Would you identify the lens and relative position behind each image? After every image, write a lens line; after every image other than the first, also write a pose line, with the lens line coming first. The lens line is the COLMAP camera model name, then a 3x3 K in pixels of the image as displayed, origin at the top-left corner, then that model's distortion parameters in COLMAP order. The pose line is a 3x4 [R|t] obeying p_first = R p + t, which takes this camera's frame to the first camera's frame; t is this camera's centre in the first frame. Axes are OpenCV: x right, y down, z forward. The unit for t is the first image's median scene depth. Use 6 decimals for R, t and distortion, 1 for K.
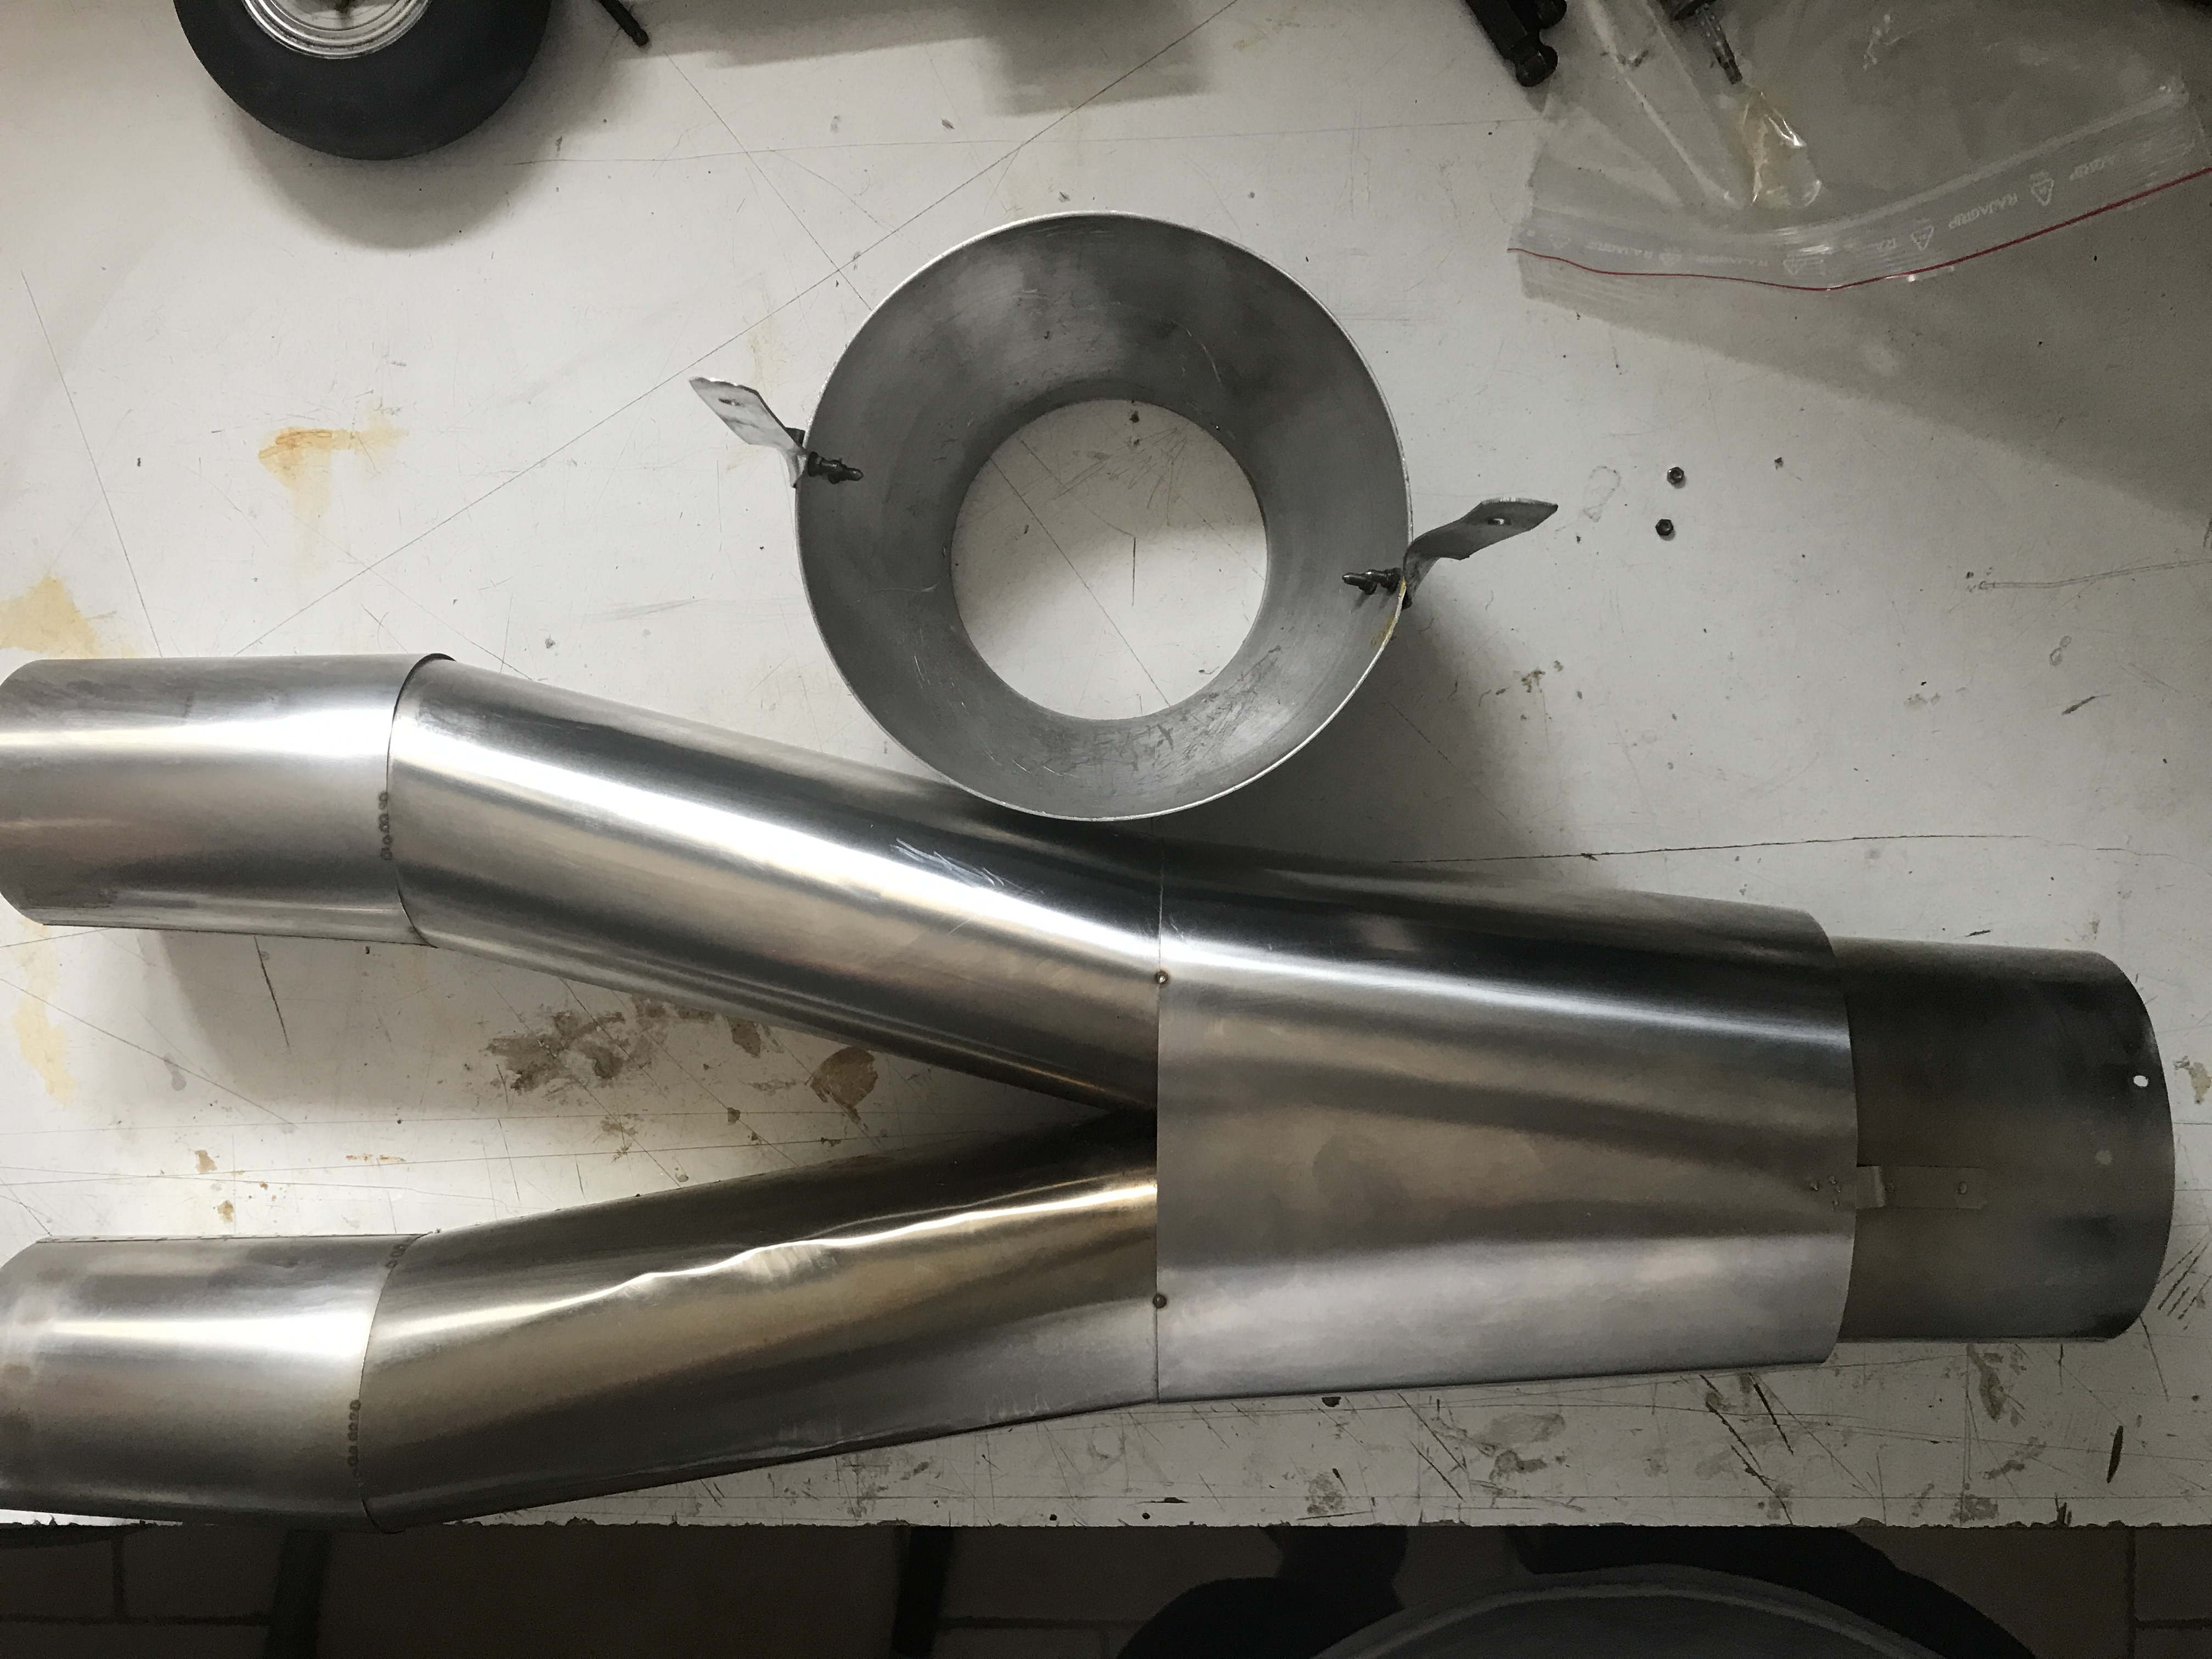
lens RADIAL K [[1853.6, 0, 1106.0], [0, 1853.6, 829.5], [0, 0, 1]] dist [-0.036178, -0.012036]
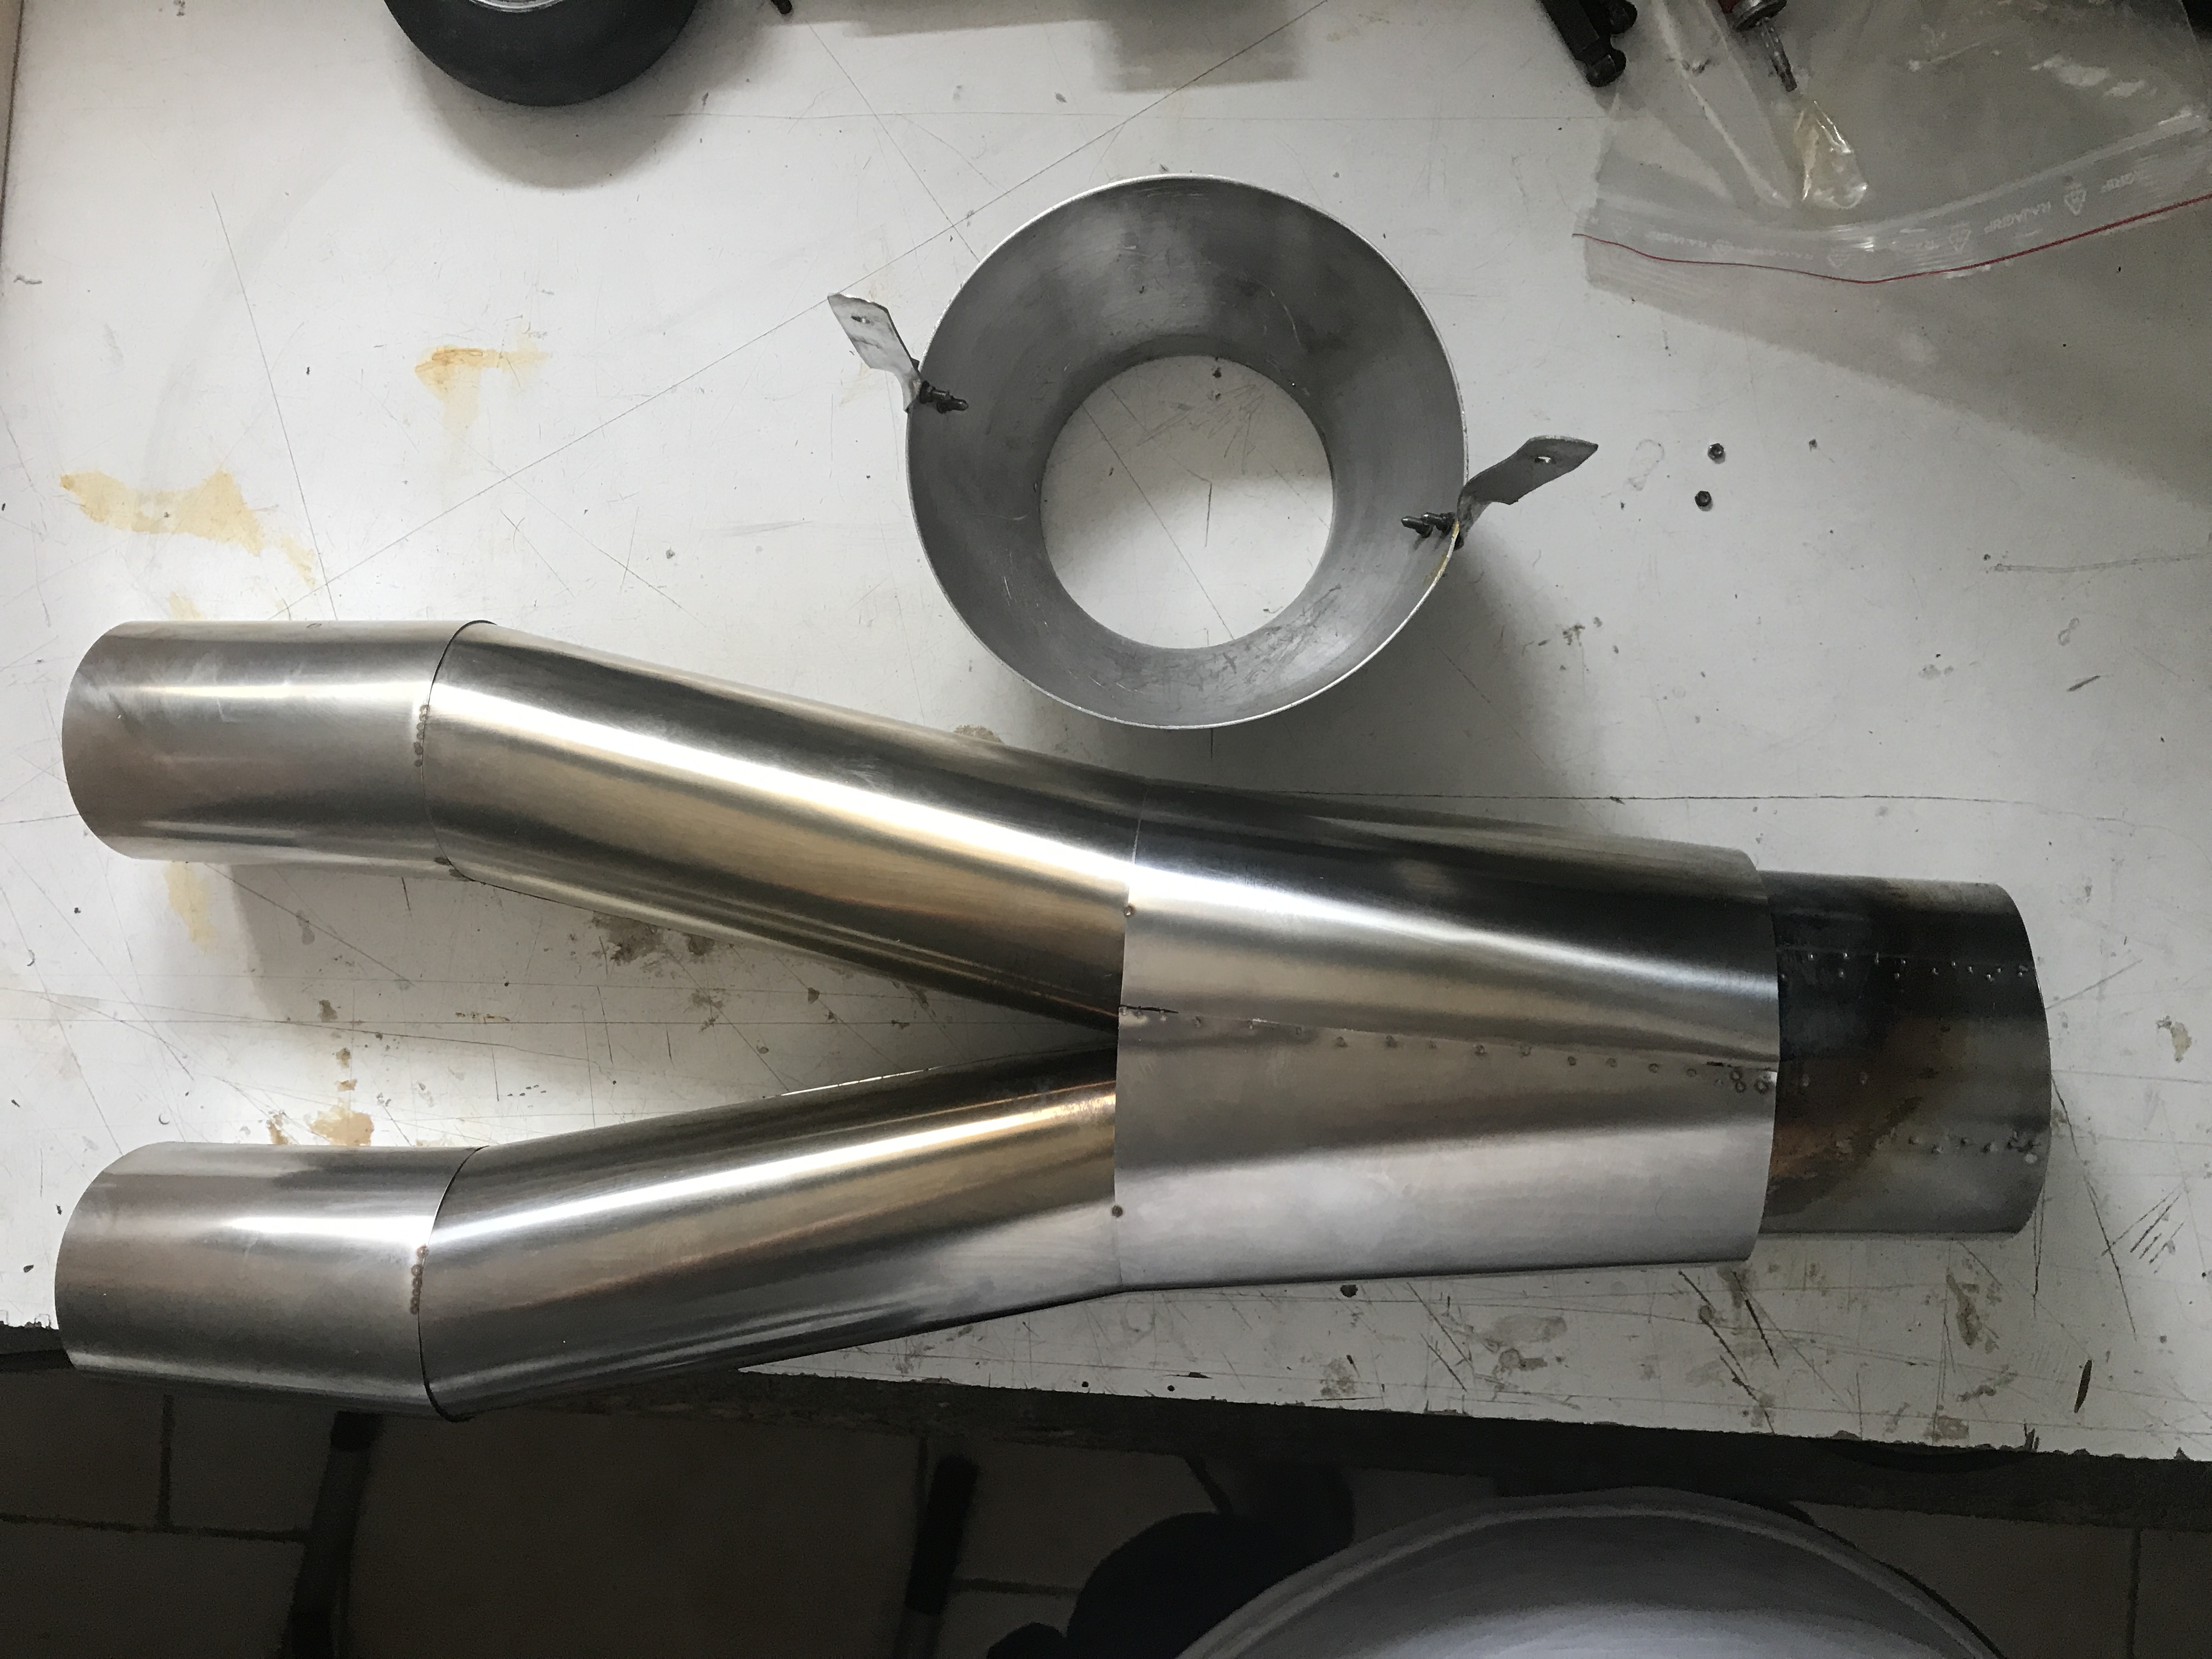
lens RADIAL K [[1853.6, 0, 1106.0], [0, 1853.6, 829.5], [0, 0, 1]] dist [-0.036178, -0.012036]
pose [[0.997979, 0.056294, -0.029467, -0.002926], [-0.056559, 0.998365, -0.008220, 0.058120], [0.028956, 0.009870, 0.999532, -0.085458]]
